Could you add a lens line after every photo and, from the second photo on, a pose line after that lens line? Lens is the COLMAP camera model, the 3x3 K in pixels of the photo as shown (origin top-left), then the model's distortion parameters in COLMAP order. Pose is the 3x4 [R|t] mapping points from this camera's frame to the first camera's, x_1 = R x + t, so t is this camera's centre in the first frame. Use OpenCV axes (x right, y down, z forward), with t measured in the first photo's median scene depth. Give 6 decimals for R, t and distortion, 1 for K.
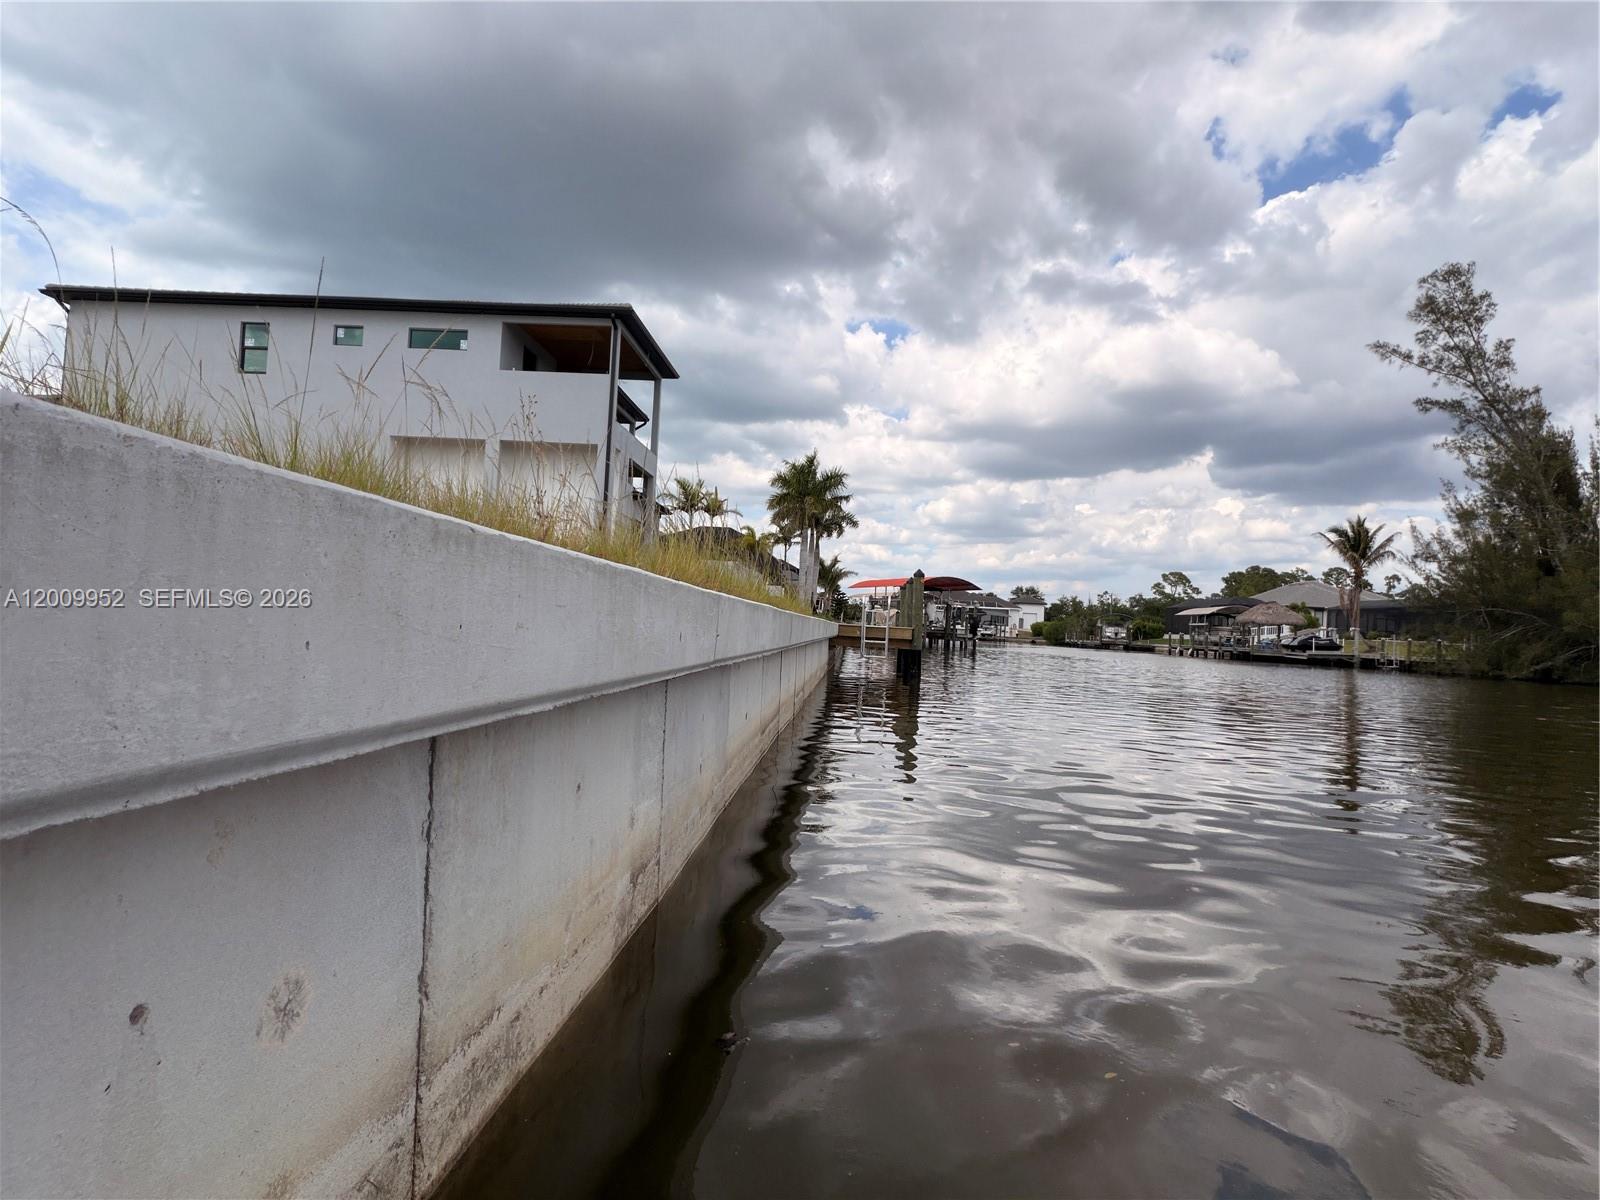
lens RADIAL K [[820.3, 0, 784.1], [0, 820.3, 622.8], [0, 0, 1]] dist [0.003420, 0.001455]
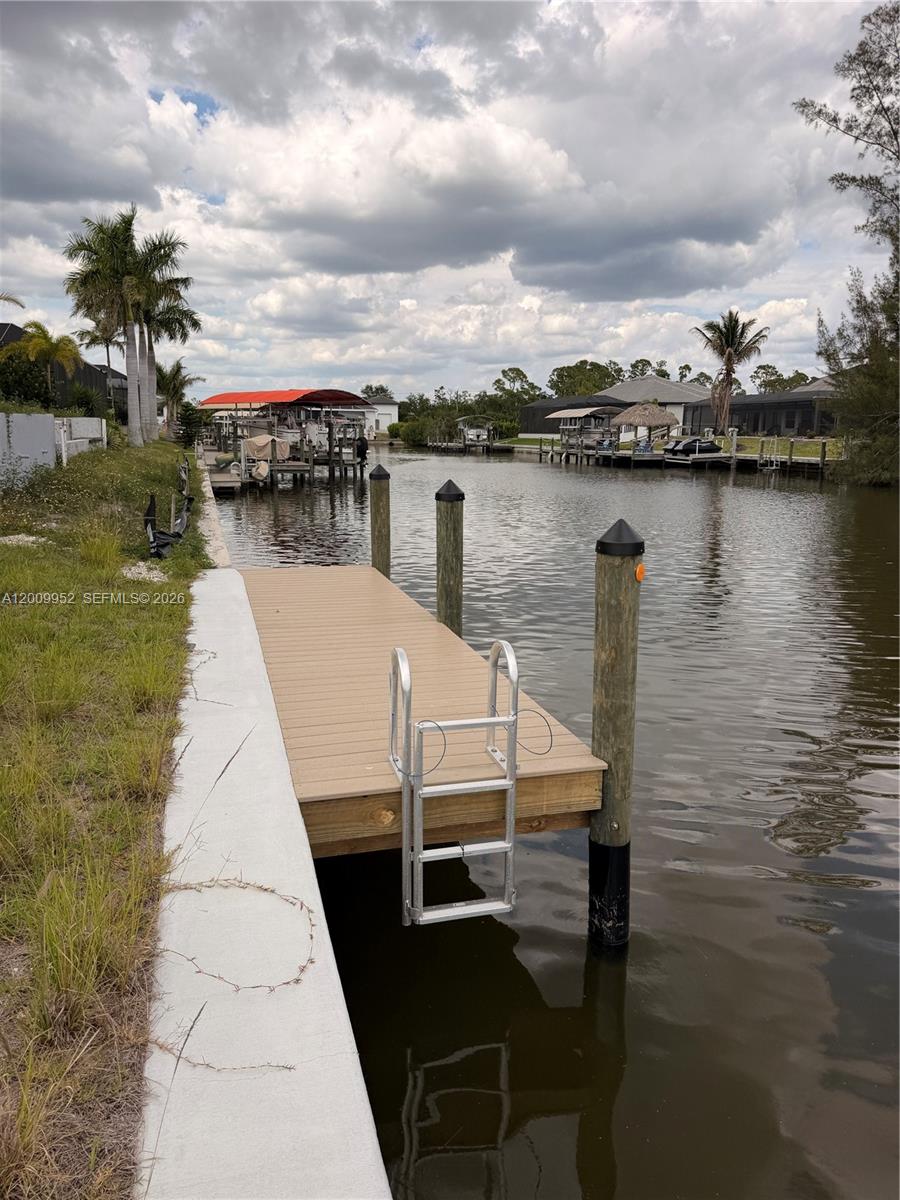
lens RADIAL K [[816.9, 0, 446.2], [0, 816.9, 609.3], [0, 0, 1]] dist [0.017396, -0.027026]
pose [[0.930405, -0.122802, 0.345350, 0.004738], [0.043950, 0.972785, 0.227504, -0.066897], [-0.363890, -0.196493, 0.910481, 0.556697]]
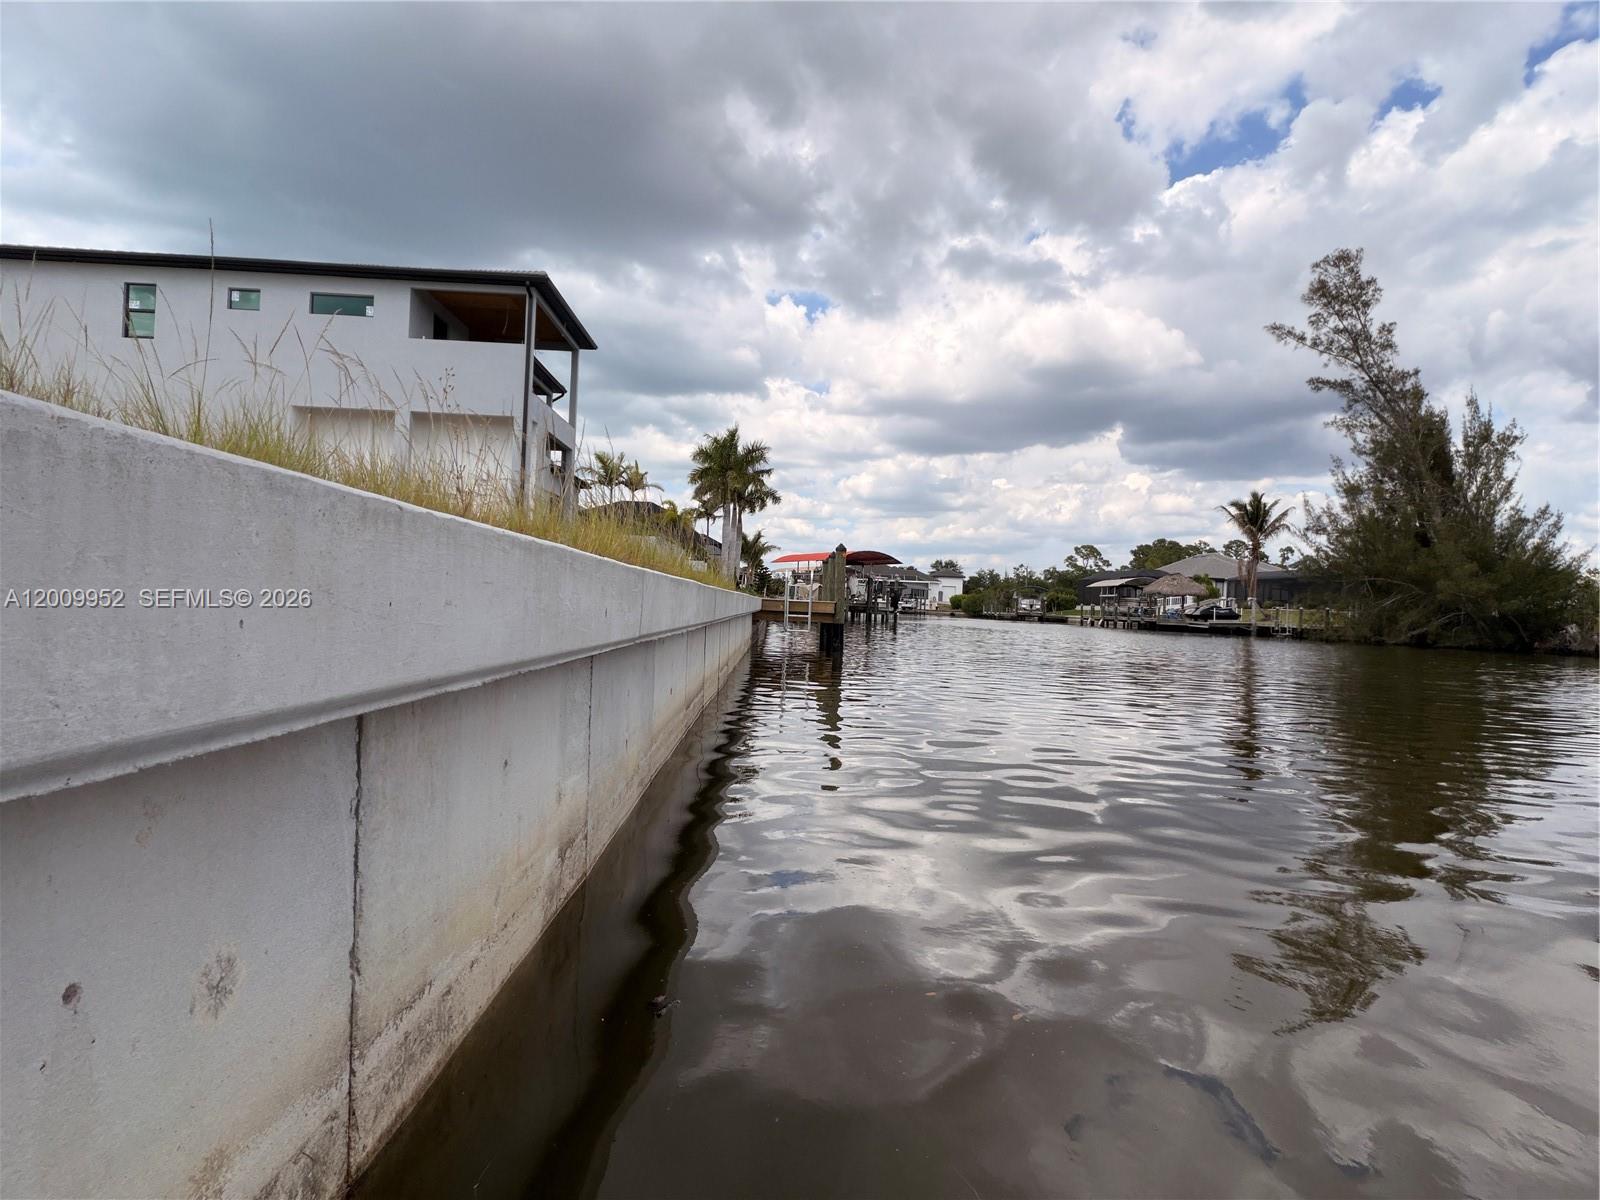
lens RADIAL K [[820.3, 0, 769.4], [0, 820.3, 618.2], [0, 0, 1]] dist [0.003420, 0.001455]
pose [[0.997102, -0.010740, 0.075313, -0.000305], [0.008830, 0.999632, 0.025643, 0.000011], [-0.075561, -0.024904, 0.996830, -0.002176]]
